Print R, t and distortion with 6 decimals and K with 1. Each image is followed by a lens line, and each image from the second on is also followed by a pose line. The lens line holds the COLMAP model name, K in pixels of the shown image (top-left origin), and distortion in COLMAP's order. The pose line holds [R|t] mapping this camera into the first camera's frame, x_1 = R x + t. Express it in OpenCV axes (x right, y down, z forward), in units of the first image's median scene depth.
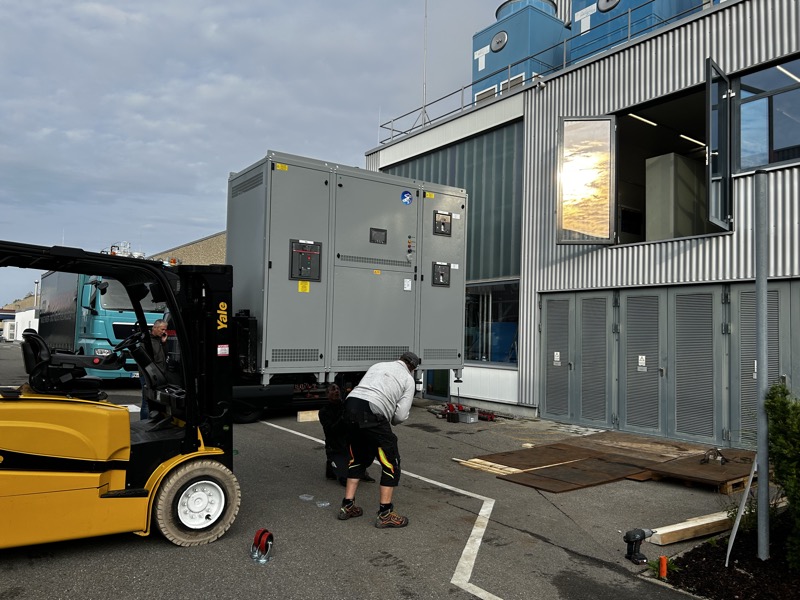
lens RADIAL K [[601.2, 0, 398.5], [0, 601.2, 310.6], [0, 0, 1]] dist [0.007463, 0.002099]
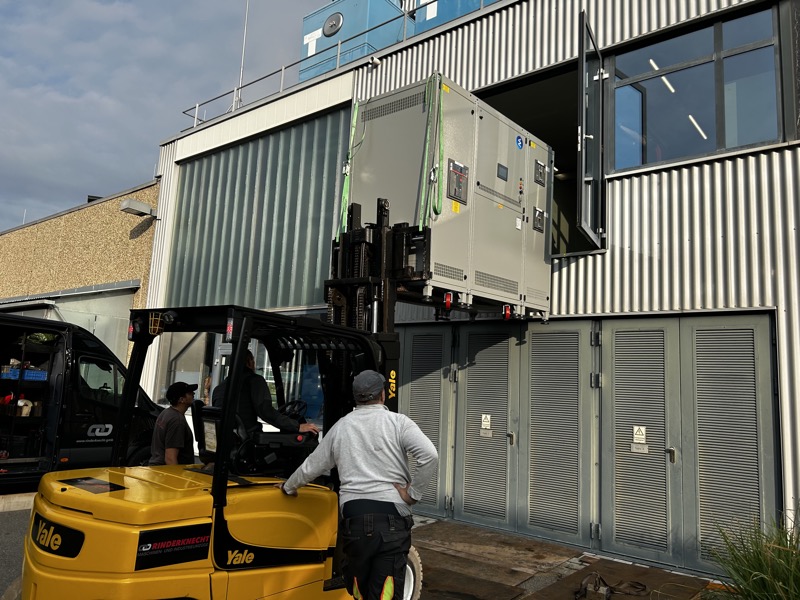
lens RADIAL K [[601.4, 0, 400.0], [0, 601.4, 300.0], [0, 0, 1]] dist [0.020840, -0.001442]
pose [[0.967812, 0.065269, 0.243065, 0.129551], [-0.041422, 0.993925, -0.101964, 0.017186], [-0.248243, 0.088614, 0.964636, 0.344335]]
